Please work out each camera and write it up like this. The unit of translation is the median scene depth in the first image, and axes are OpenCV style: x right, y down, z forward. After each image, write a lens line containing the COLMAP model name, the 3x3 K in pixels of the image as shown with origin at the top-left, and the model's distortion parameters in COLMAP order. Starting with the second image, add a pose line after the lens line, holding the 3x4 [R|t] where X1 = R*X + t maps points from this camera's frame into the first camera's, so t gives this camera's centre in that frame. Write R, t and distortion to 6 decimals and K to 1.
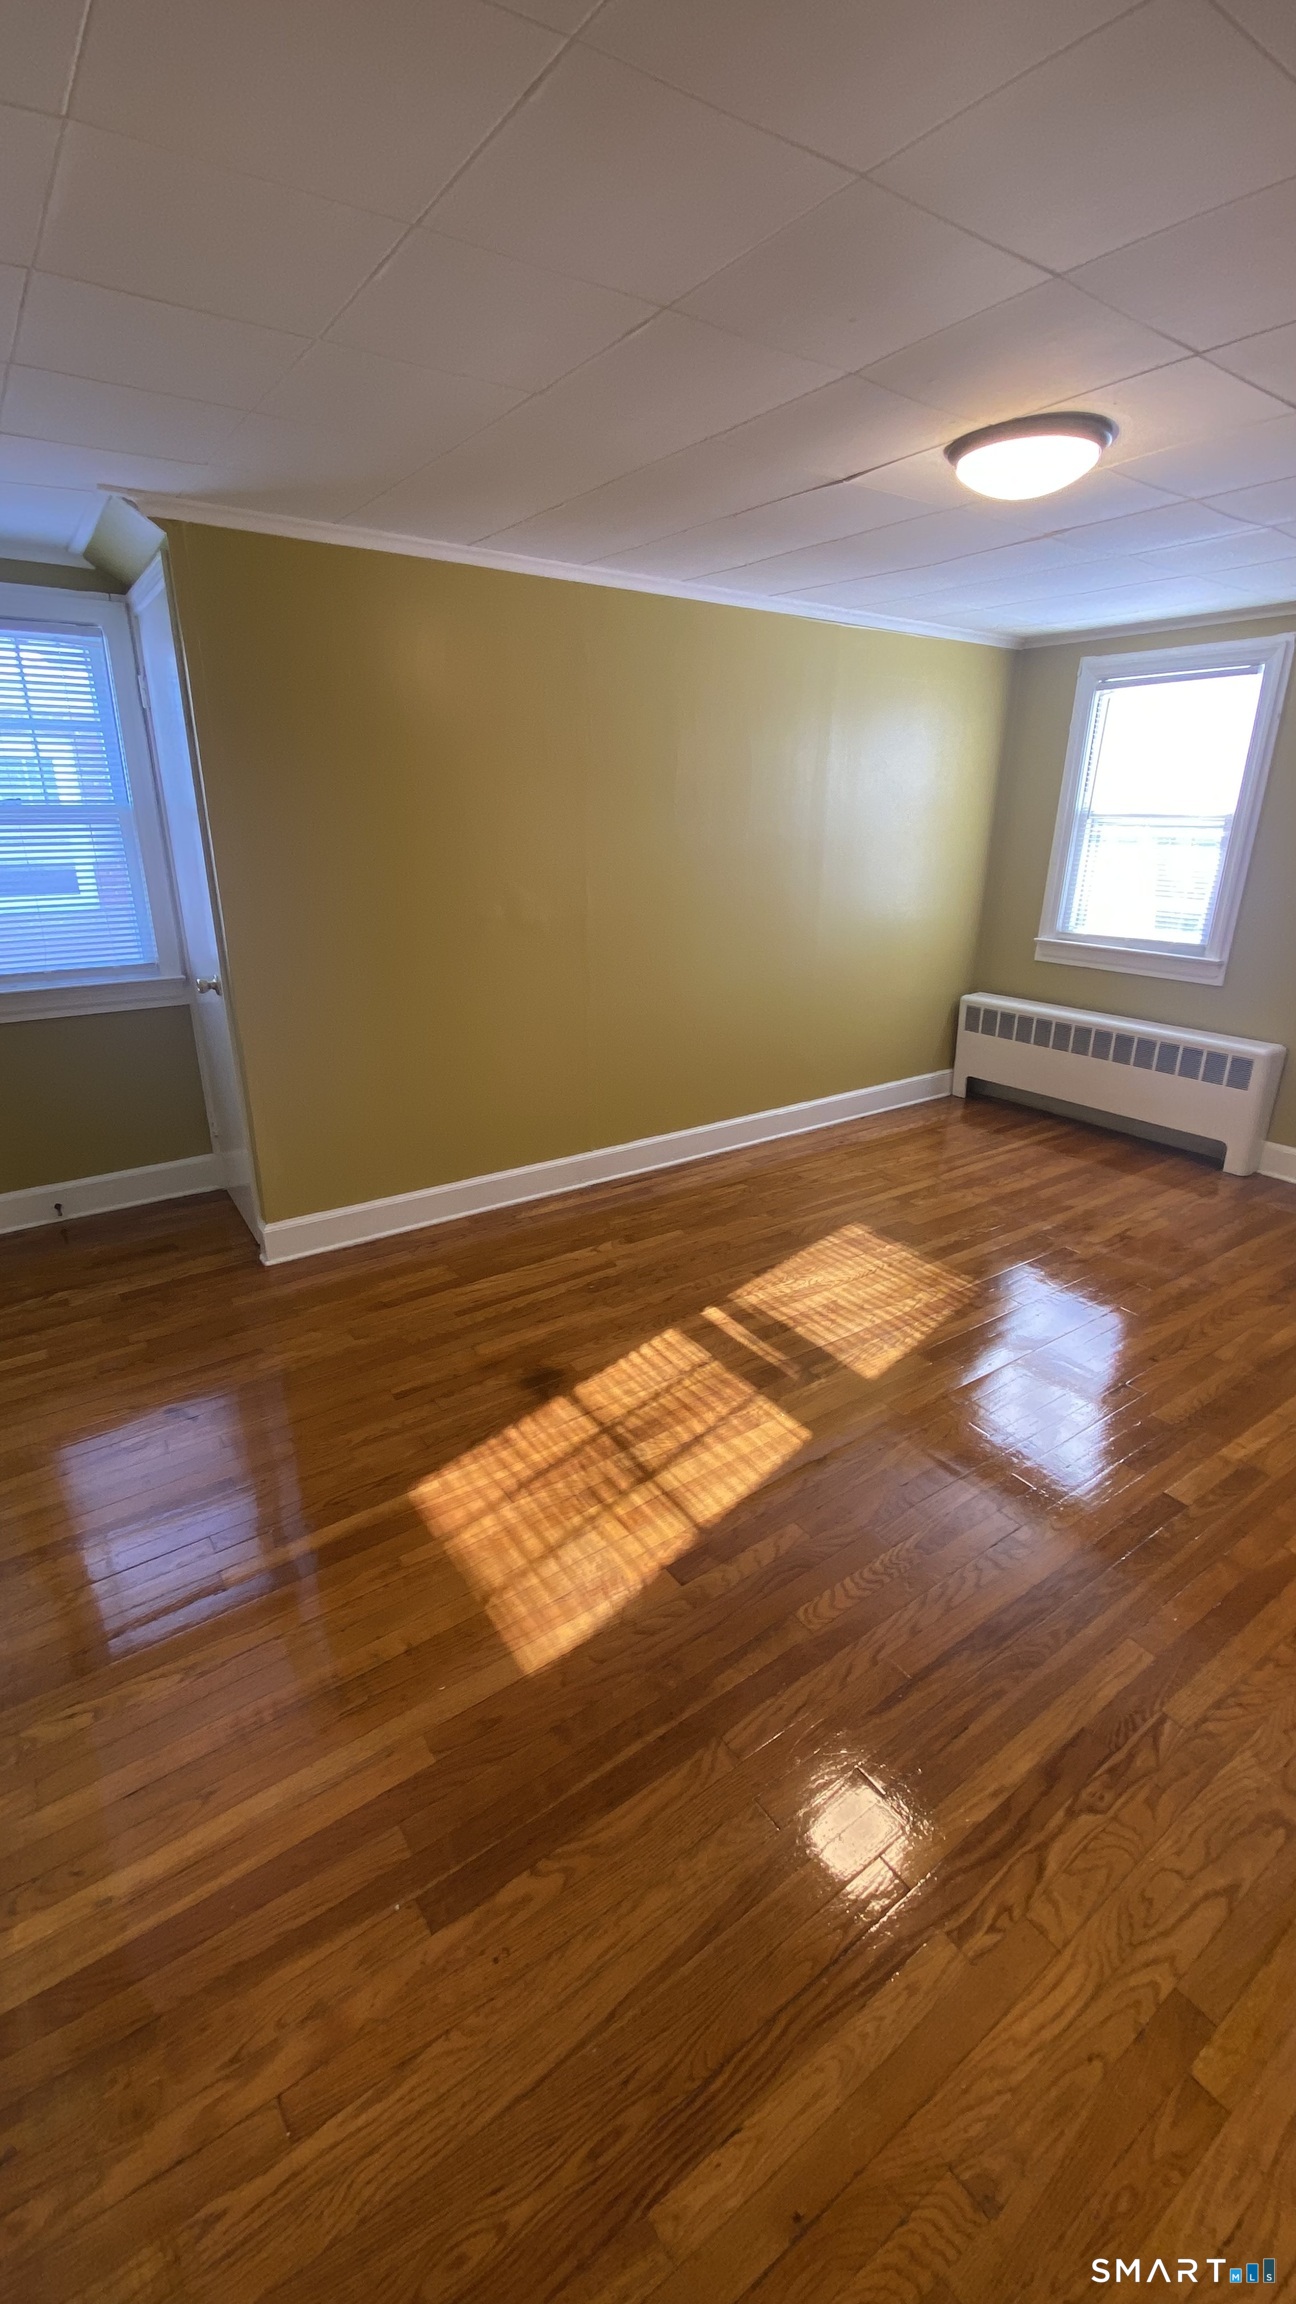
lens RADIAL K [[926.4, 0, 653.2], [0, 926.4, 1154.0], [0, 0, 1]] dist [0.021260, -0.022064]
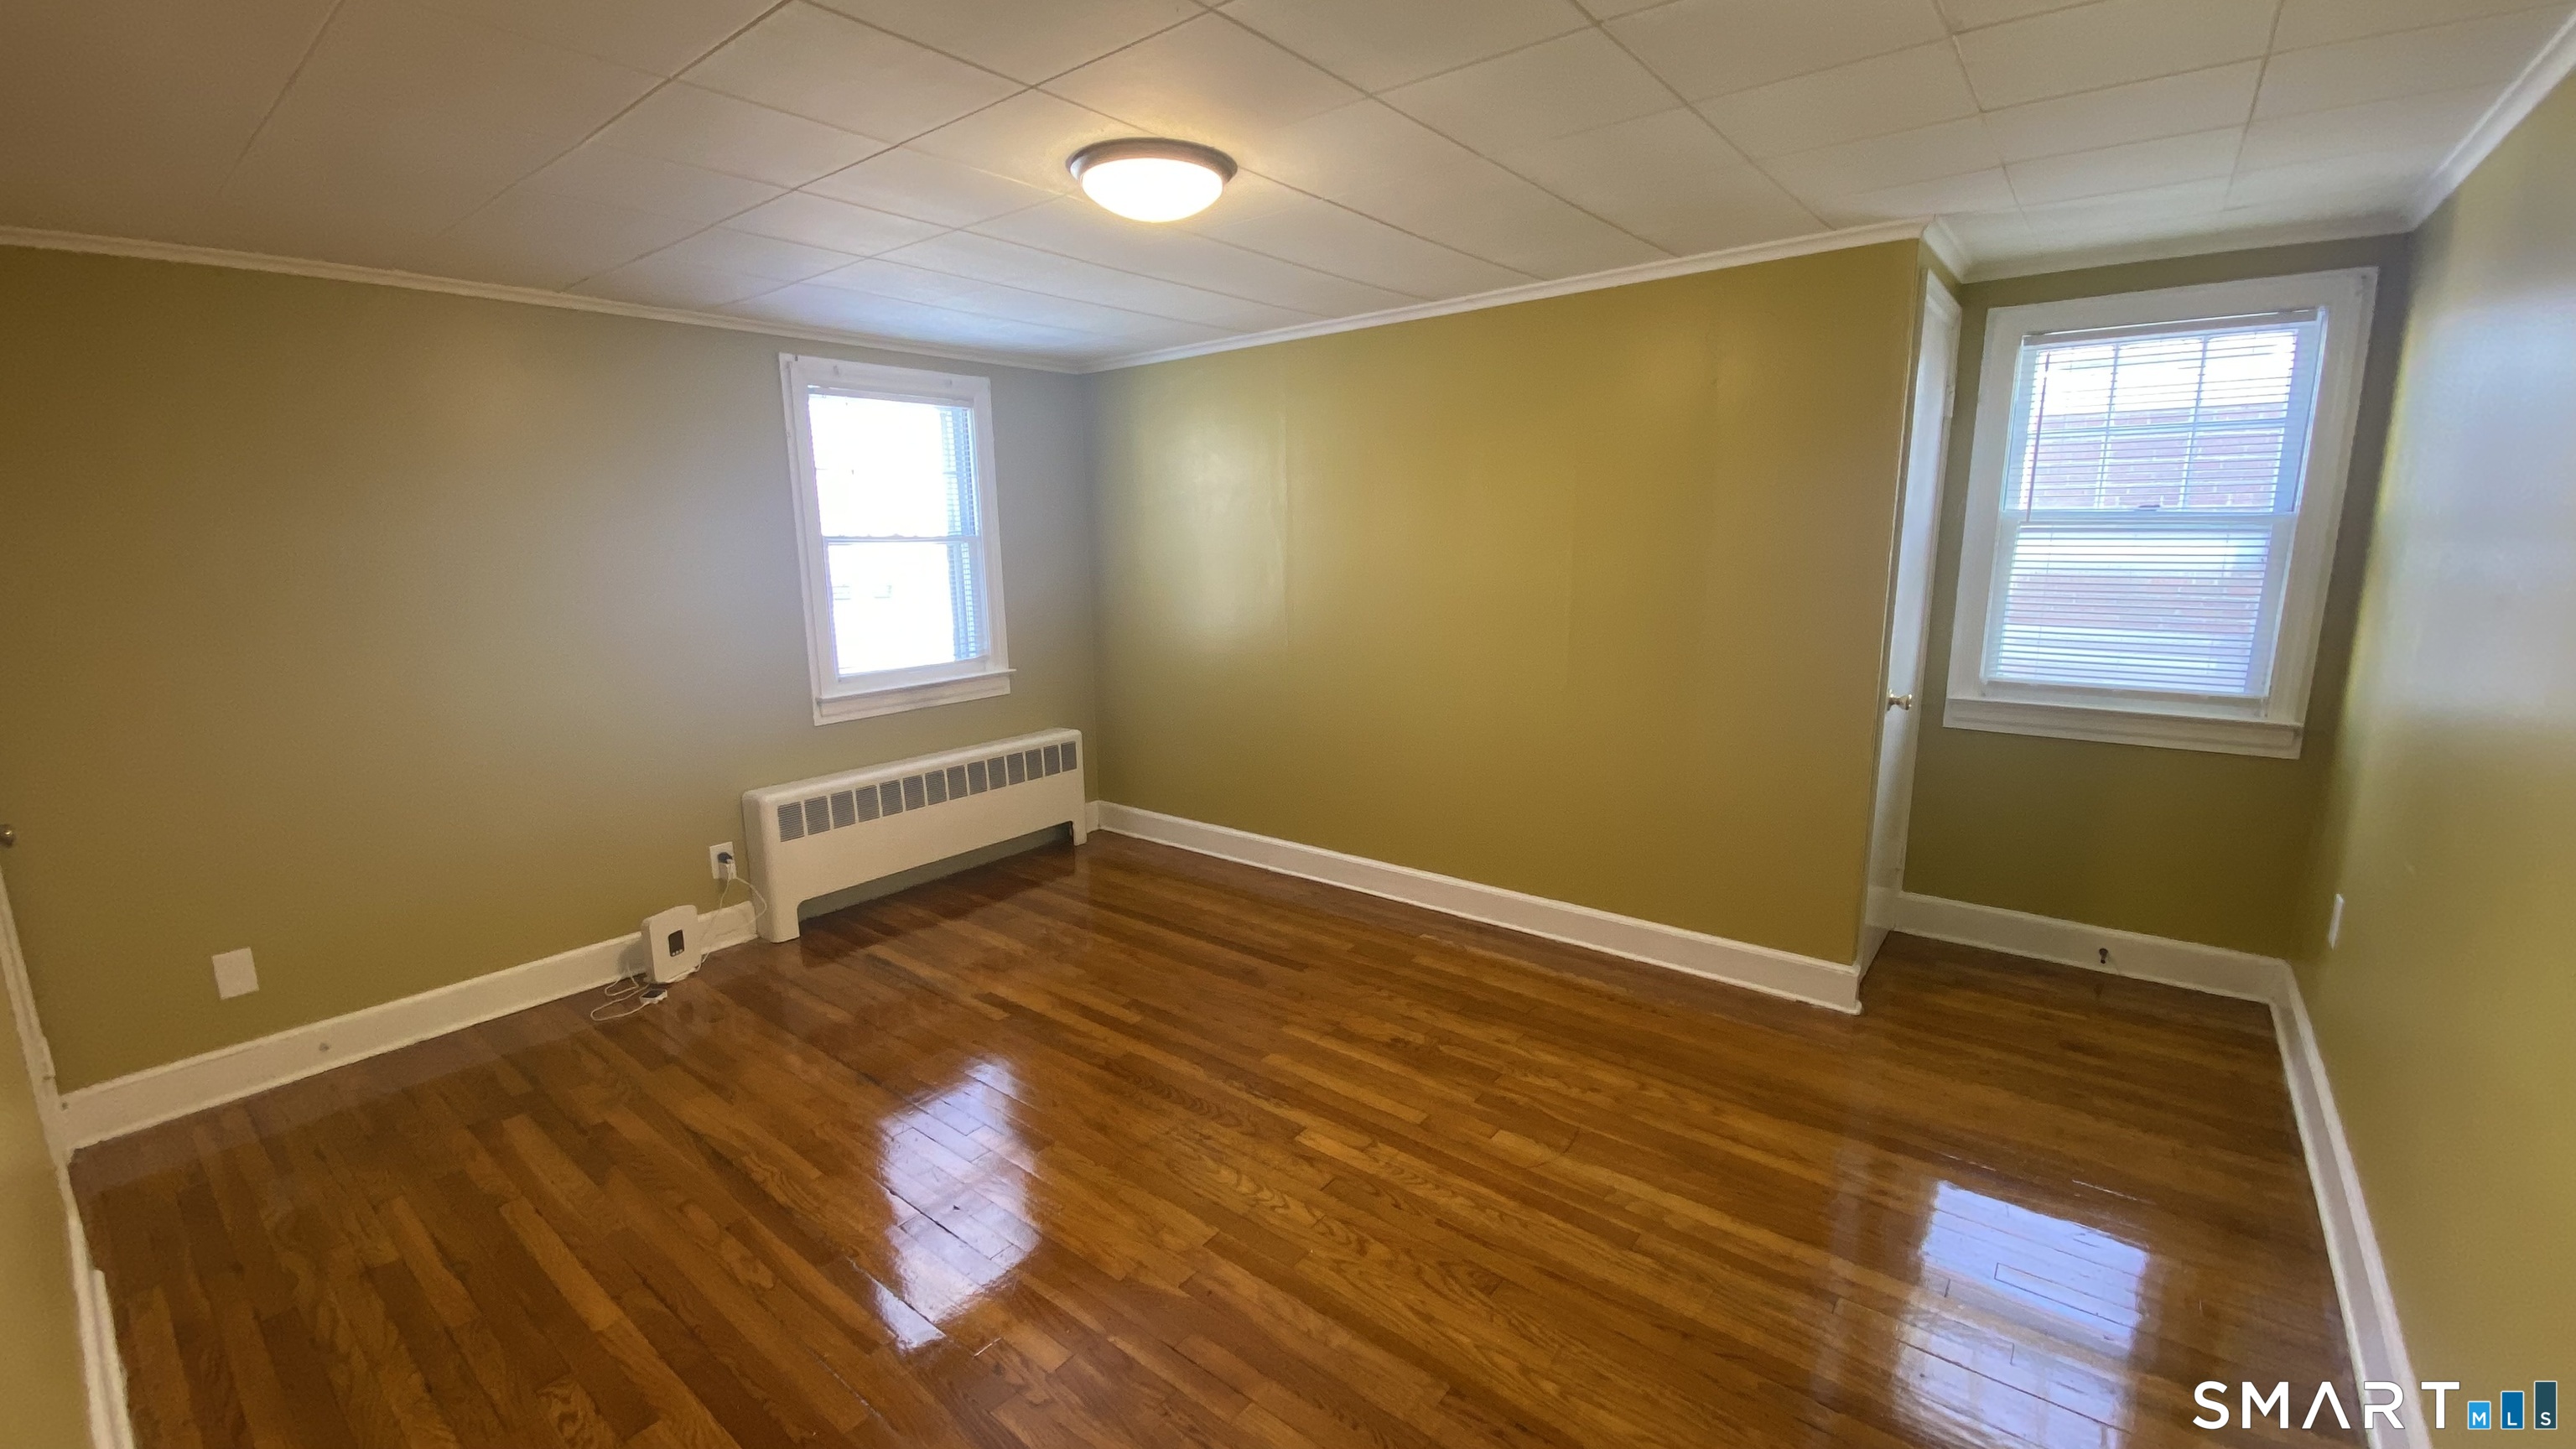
lens RADIAL K [[1035.8, 0, 1290.2], [0, 1035.8, 734.3], [0, 0, 1]] dist [0.021260, -0.022064]
pose [[-0.279963, -0.172040, 0.944469, -0.571874], [0.365961, 0.890399, 0.270671, -0.333108], [-0.887521, 0.421417, -0.186319, 0.946144]]
